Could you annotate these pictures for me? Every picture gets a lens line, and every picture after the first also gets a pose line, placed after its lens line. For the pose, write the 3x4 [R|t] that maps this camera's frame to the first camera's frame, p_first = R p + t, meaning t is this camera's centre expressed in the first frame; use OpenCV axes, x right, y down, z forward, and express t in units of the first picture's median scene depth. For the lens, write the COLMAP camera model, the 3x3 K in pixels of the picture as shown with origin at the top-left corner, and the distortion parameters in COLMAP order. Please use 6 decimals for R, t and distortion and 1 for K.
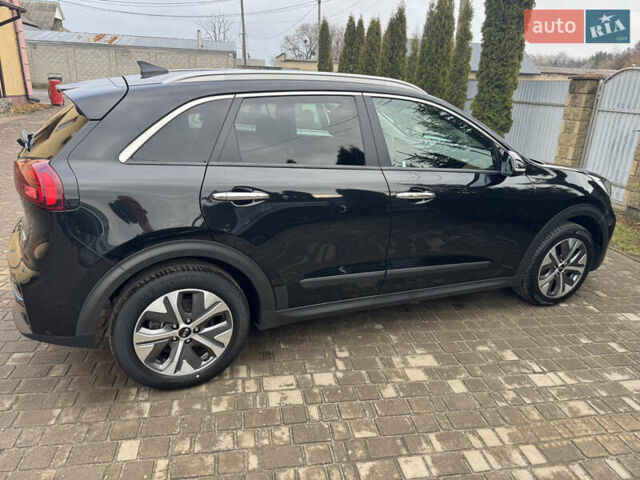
lens RADIAL K [[461.7, 0, 319.1], [0, 461.7, 238.8], [0, 0, 1]] dist [0.054103, -0.067583]
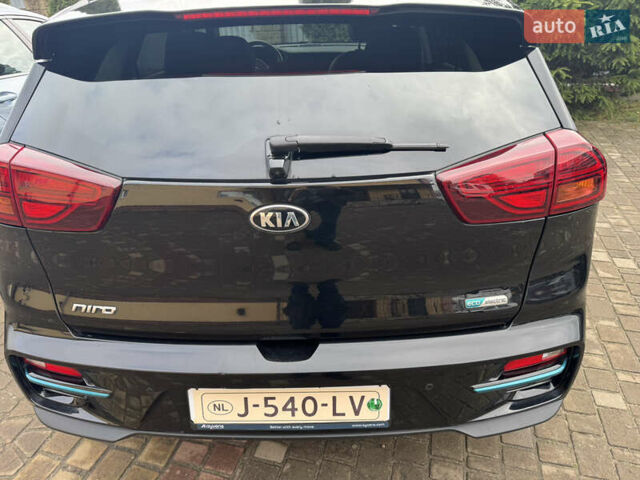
lens RADIAL K [[468.3, 0, 317.4], [0, 468.3, 239.0], [0, 0, 1]] dist [-0.009511, 0.006810]
pose [[0.405028, -0.490968, 0.771299, -1.047169], [0.342034, 0.863702, 0.370177, -0.325433], [-0.847918, 0.113879, 0.517752, 0.839973]]
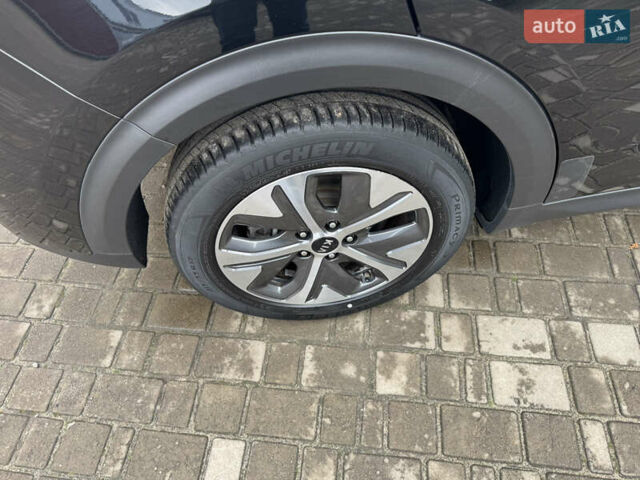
lens RADIAL K [[461.7, 0, 319.1], [0, 461.7, 238.8], [0, 0, 1]] dist [0.054103, -0.067583]
pose [[0.953385, 0.156202, -0.258181, -0.179380], [0.012137, 0.835055, 0.550033, -0.046150], [0.301512, -0.527527, 0.794233, 0.644752]]
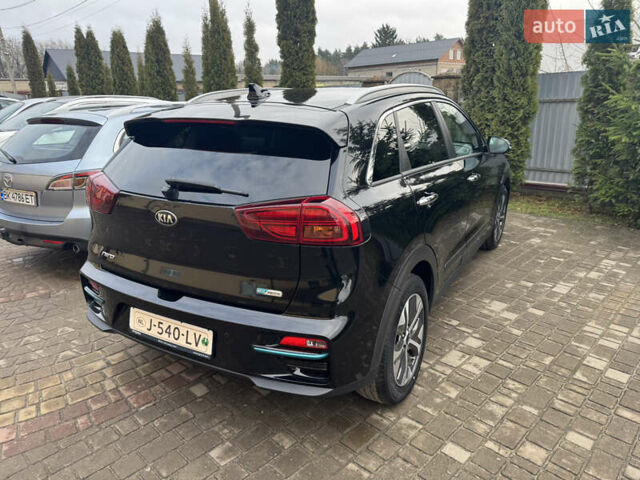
lens RADIAL K [[461.7, 0, 319.1], [0, 461.7, 238.8], [0, 0, 1]] dist [0.054103, -0.067583]
pose [[0.805260, -0.238976, 0.542629, -0.958103], [0.248232, 0.966993, 0.057491, -0.128283], [-0.538457, 0.088403, 0.838003, 0.210464]]
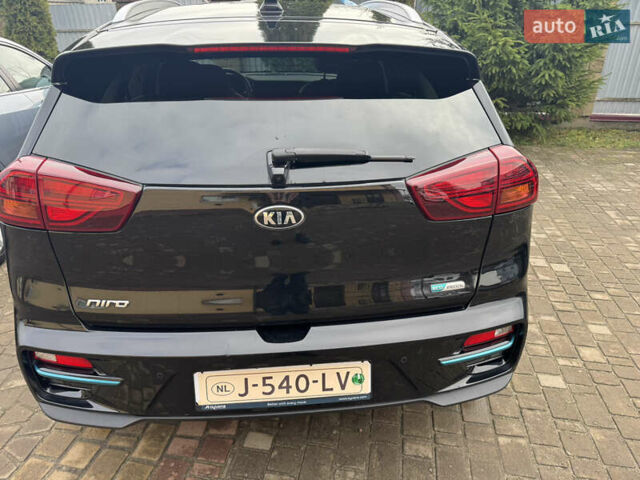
lens RADIAL K [[468.3, 0, 318.5], [0, 468.3, 238.4], [0, 0, 1]] dist [0.003877, -0.000482]
pose [[0.314337, -0.453294, 0.834096, -1.151997], [0.321614, 0.877524, 0.355692, -0.344145], [-0.893172, 0.156450, 0.421624, 0.838212]]
